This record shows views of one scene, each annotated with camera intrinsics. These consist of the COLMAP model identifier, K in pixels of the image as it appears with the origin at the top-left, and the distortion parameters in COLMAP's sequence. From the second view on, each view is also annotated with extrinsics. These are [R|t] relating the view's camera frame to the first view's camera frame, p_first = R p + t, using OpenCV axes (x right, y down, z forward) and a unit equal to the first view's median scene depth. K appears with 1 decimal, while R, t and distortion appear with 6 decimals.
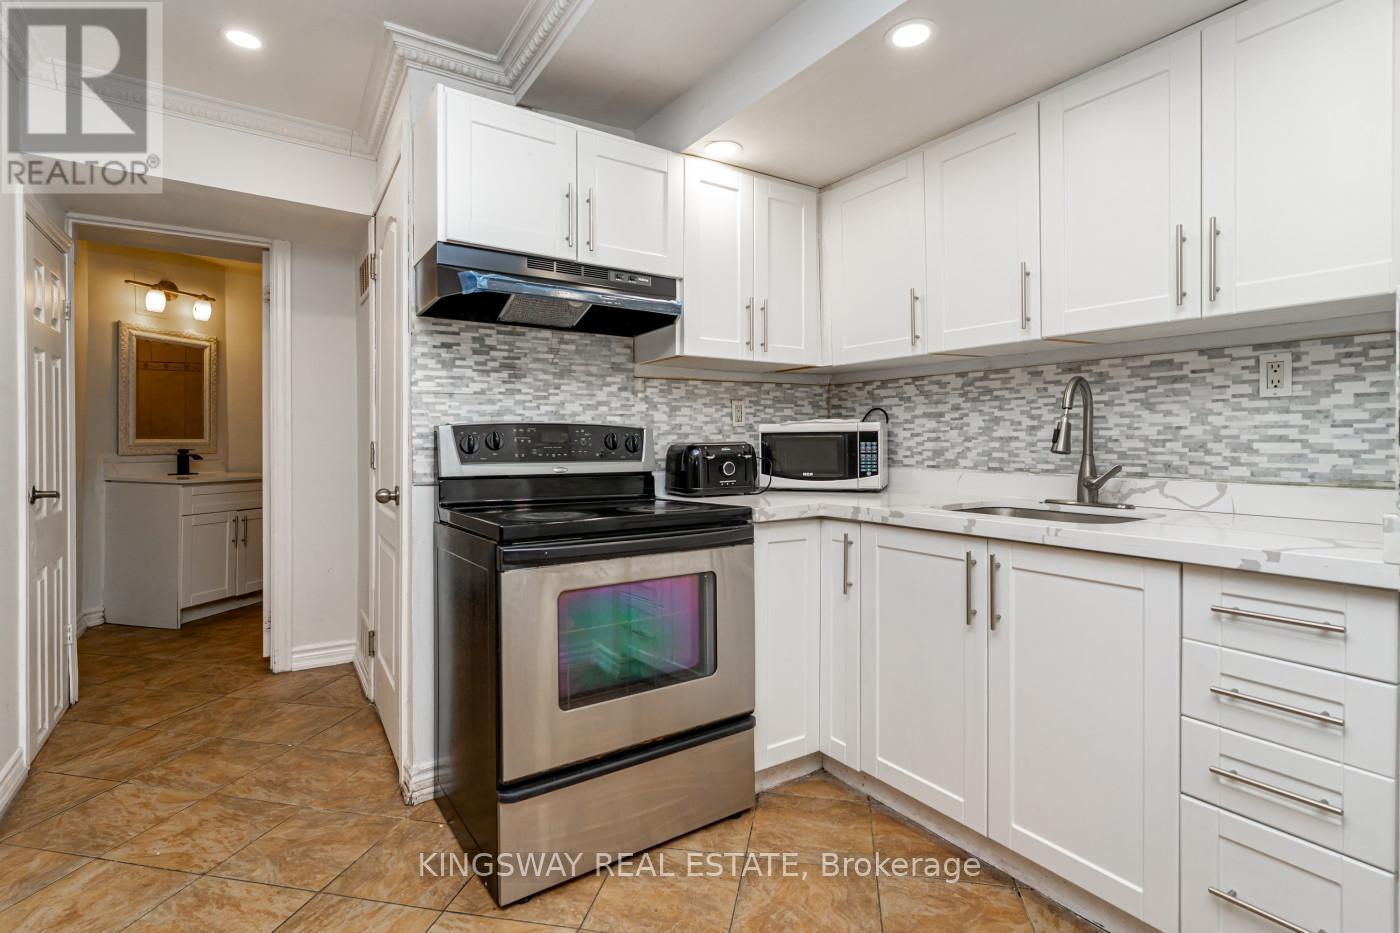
lens RADIAL K [[672.9, 0, 718.8], [0, 672.9, 445.5], [0, 0, 1]] dist [-0.000026, 0.001242]
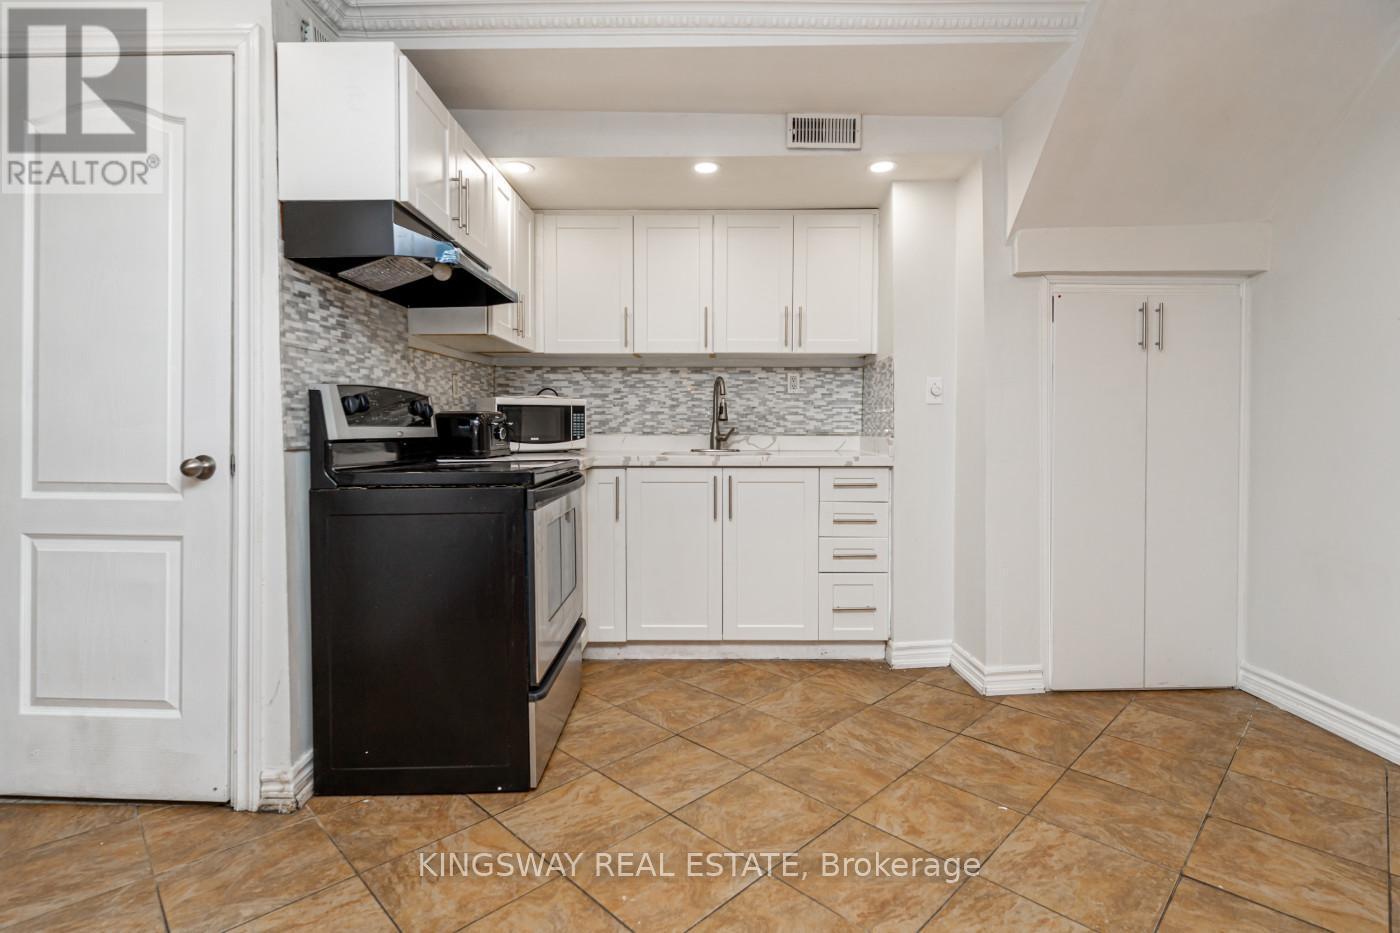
lens RADIAL K [[672.9, 0, 702.6], [0, 672.9, 429.4], [0, 0, 1]] dist [-0.000026, 0.001242]
pose [[0.561190, 0.000557, 0.827687, -0.829605], [0.004452, 0.999983, -0.003692, 0.035765], [-0.827675, 0.005757, 0.561179, 0.052823]]
